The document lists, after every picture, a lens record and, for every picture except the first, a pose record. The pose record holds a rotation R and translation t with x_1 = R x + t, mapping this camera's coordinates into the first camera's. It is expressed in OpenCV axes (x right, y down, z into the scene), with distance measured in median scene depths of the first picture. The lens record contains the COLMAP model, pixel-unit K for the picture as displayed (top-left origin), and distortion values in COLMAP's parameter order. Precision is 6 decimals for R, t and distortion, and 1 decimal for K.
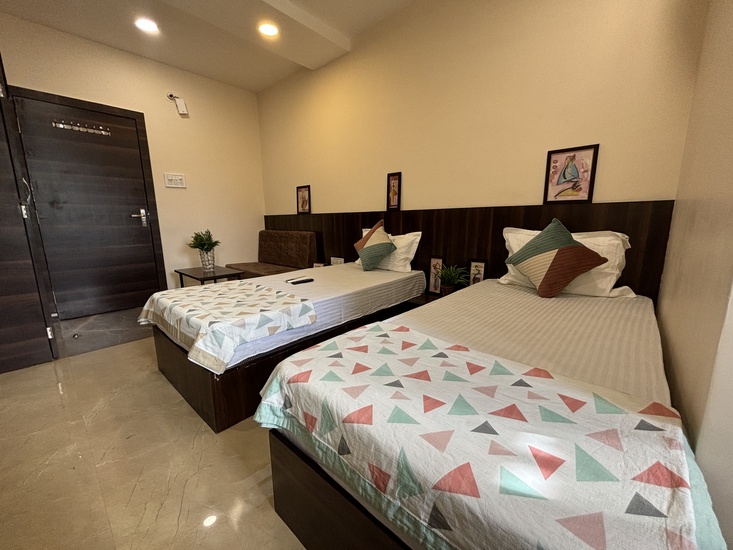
lens RADIAL K [[293.4, 0, 365.3], [0, 293.4, 275.7], [0, 0, 1]] dist [-0.003977, 0.001000]
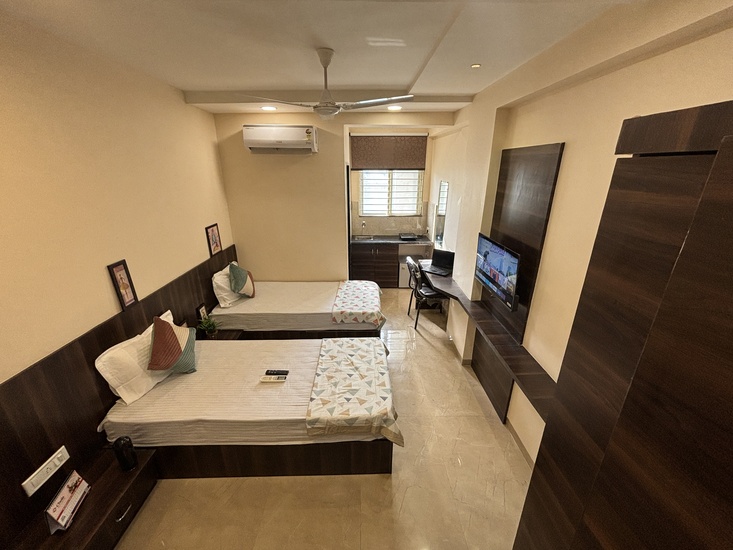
lens RADIAL K [[293.4, 0, 365.7], [0, 293.4, 273.8], [0, 0, 1]] dist [-0.003977, 0.001000]
pose [[-0.679386, -0.244637, 0.691800, -1.005929], [0.139820, 0.882355, 0.449332, -0.675276], [-0.720337, 0.401997, -0.565255, 1.157641]]
